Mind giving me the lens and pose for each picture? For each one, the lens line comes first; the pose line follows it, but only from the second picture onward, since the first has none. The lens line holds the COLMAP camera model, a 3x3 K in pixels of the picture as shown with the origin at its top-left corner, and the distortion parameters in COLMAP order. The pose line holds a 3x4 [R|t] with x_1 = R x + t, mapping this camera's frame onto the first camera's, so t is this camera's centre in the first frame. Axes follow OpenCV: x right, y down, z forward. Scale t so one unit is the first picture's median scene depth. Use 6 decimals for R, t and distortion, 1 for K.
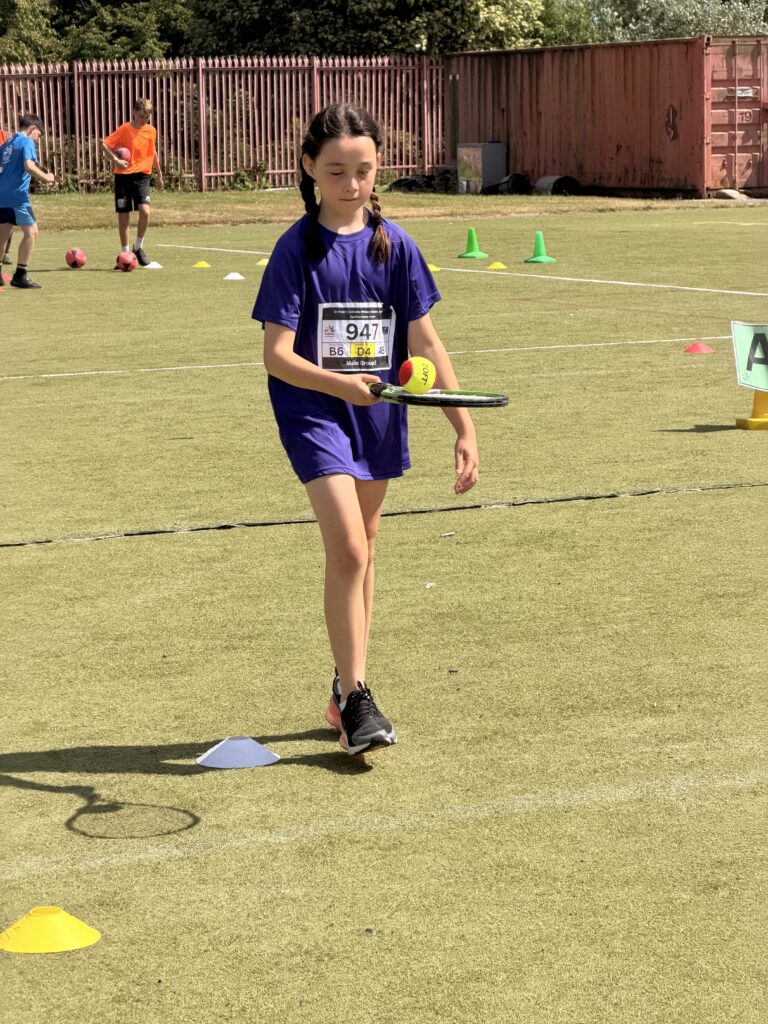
lens RADIAL K [[2971.4, 0, 388.2], [0, 2971.4, 508.4], [0, 0, 1]] dist [0.263843, 0.000000]
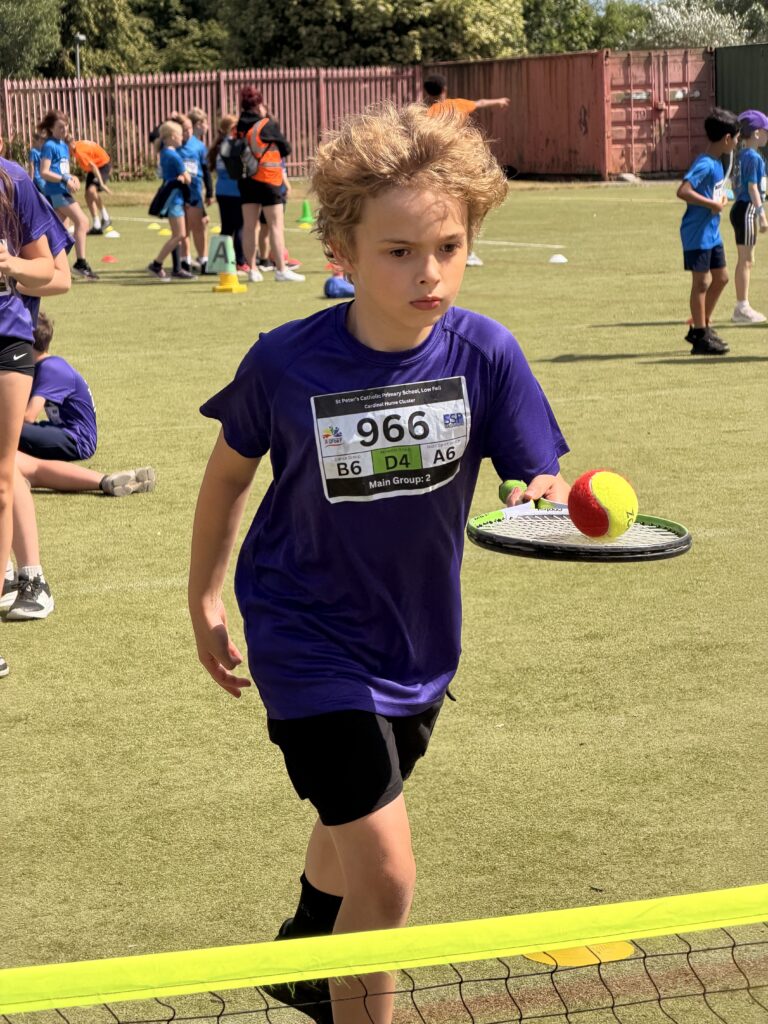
lens RADIAL K [[2971.4, 0, 379.8], [0, 2971.4, 516.4], [0, 0, 1]] dist [0.263843, 0.000000]
pose [[0.998213, -0.004210, -0.059612, 0.083872], [0.004355, 0.999988, 0.002308, 0.030873], [0.059601, -0.002563, 0.998219, -0.232917]]
